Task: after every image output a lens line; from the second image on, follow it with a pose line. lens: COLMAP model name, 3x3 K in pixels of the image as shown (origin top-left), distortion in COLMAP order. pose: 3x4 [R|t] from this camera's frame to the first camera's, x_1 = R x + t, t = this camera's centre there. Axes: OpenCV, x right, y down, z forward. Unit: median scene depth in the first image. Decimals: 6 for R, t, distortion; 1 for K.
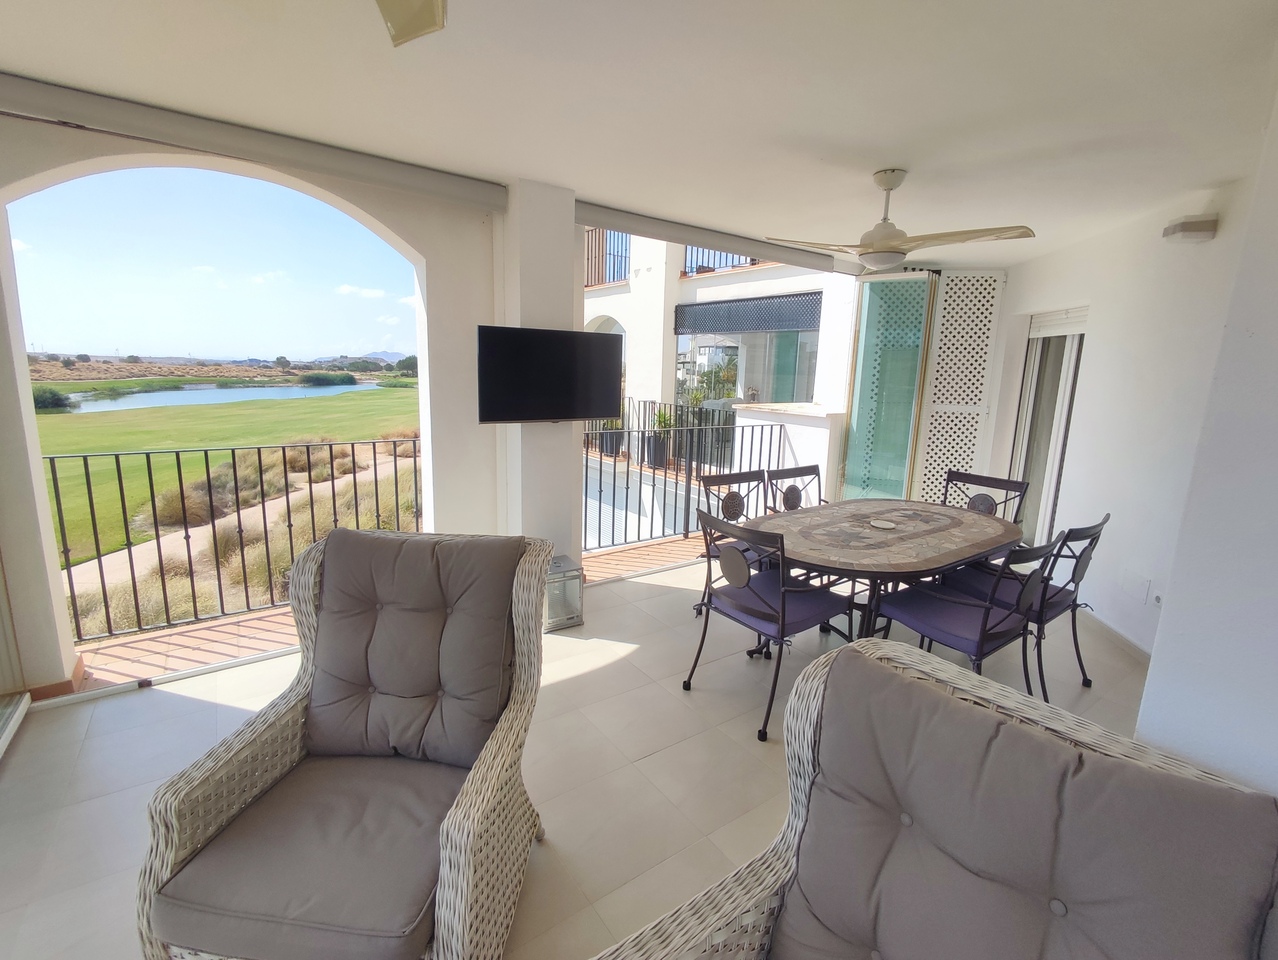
lens RADIAL K [[584.7, 0, 650.7], [0, 584.7, 471.6], [0, 0, 1]] dist [-0.000946, -0.004244]
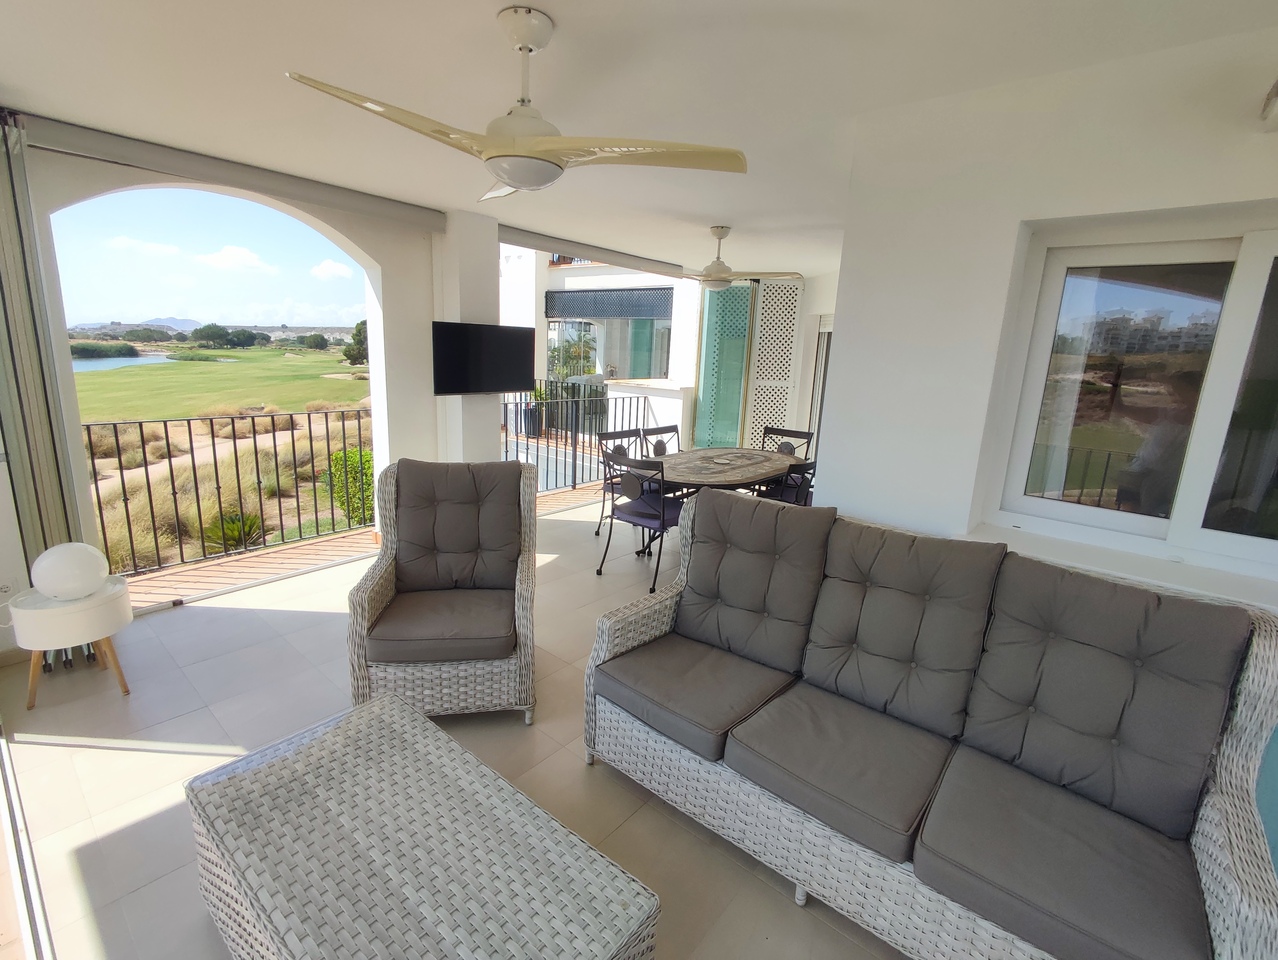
lens RADIAL K [[584.7, 0, 650.7], [0, 584.7, 471.6], [0, 0, 1]] dist [-0.000946, -0.004244]
pose [[0.968198, -0.039476, 0.247051, -0.088002], [0.029333, 0.998574, 0.044606, 0.026727], [-0.248460, -0.035941, 0.967975, -0.237393]]
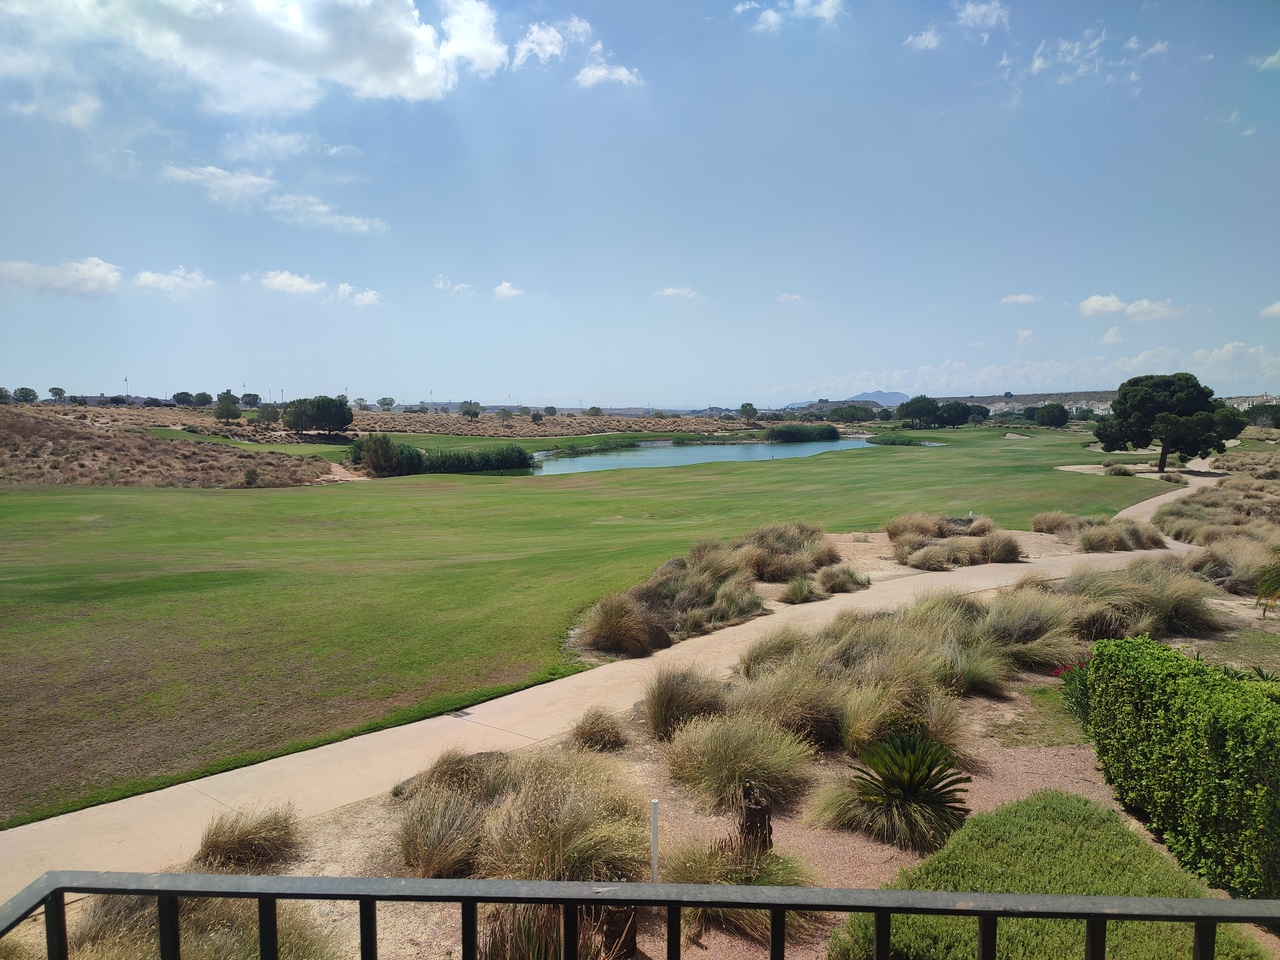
lens RADIAL K [[934.1, 0, 638.3], [0, 934.1, 484.6], [0, 0, 1]] dist [0.021565, -0.018171]
pose [[0.782964, 0.025752, -0.621534, -0.341720], [-0.087499, 0.993769, -0.069050, -0.098015], [0.615883, 0.108447, 0.780338, 0.428579]]
